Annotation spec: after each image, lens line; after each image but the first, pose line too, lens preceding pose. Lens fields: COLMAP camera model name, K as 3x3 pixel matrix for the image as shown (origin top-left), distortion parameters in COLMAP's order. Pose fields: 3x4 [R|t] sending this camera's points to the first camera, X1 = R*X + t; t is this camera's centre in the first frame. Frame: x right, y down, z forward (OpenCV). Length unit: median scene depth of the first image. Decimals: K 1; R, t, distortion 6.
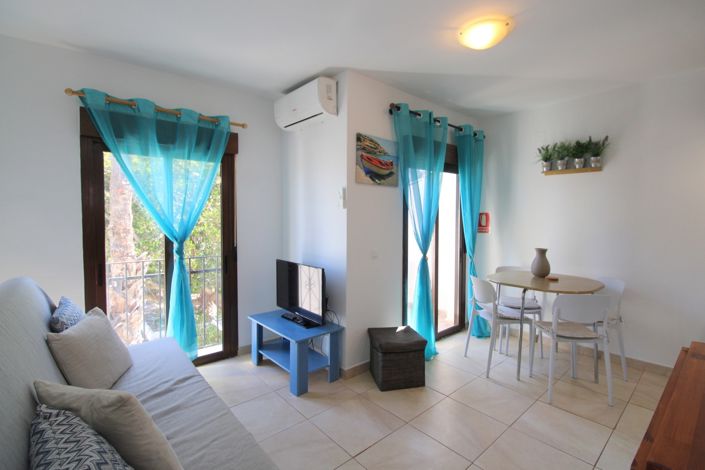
lens RADIAL K [[328.2, 0, 358.4], [0, 328.2, 229.9], [0, 0, 1]] dist [-0.000987, -0.000320]
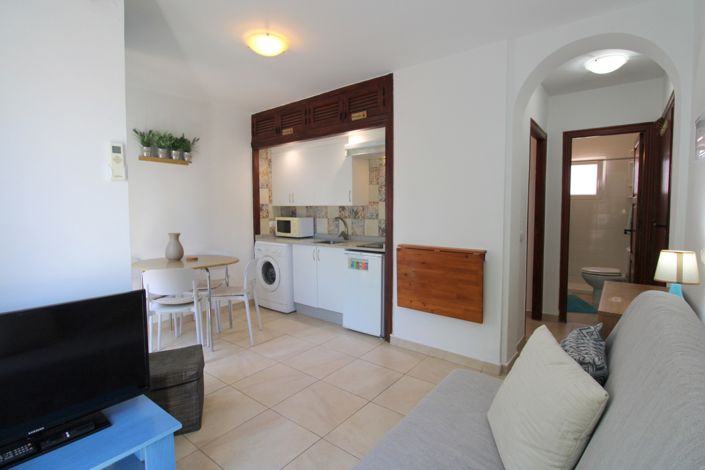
lens RADIAL K [[337.9, 0, 360.1], [0, 337.9, 229.2], [0, 0, 1]] dist [-0.002452, -0.001264]
pose [[-0.187037, -0.058200, 0.980627, -0.657374], [0.043153, 0.996793, 0.067390, -0.002532], [-0.981405, 0.054921, -0.183926, 0.679156]]
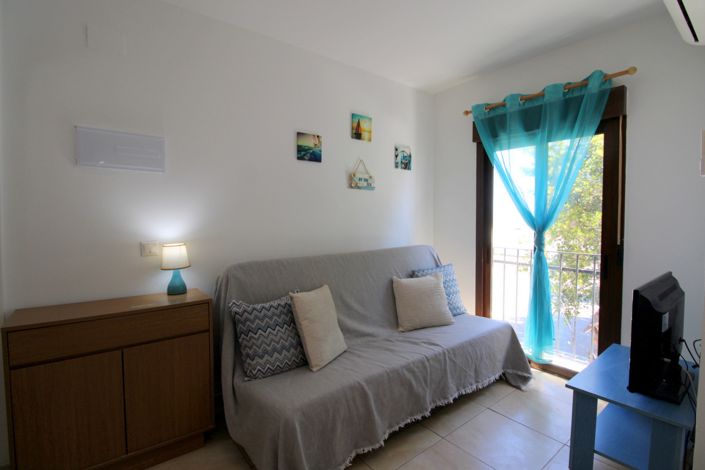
lens RADIAL K [[337.9, 0, 360.1], [0, 337.9, 229.2], [0, 0, 1]] dist [-0.002452, -0.001264]
pose [[-0.052759, 0.033390, -0.998049, 0.421028], [-0.041019, 0.998525, 0.035574, 0.014813], [0.997764, 0.042816, -0.051311, 0.513031]]
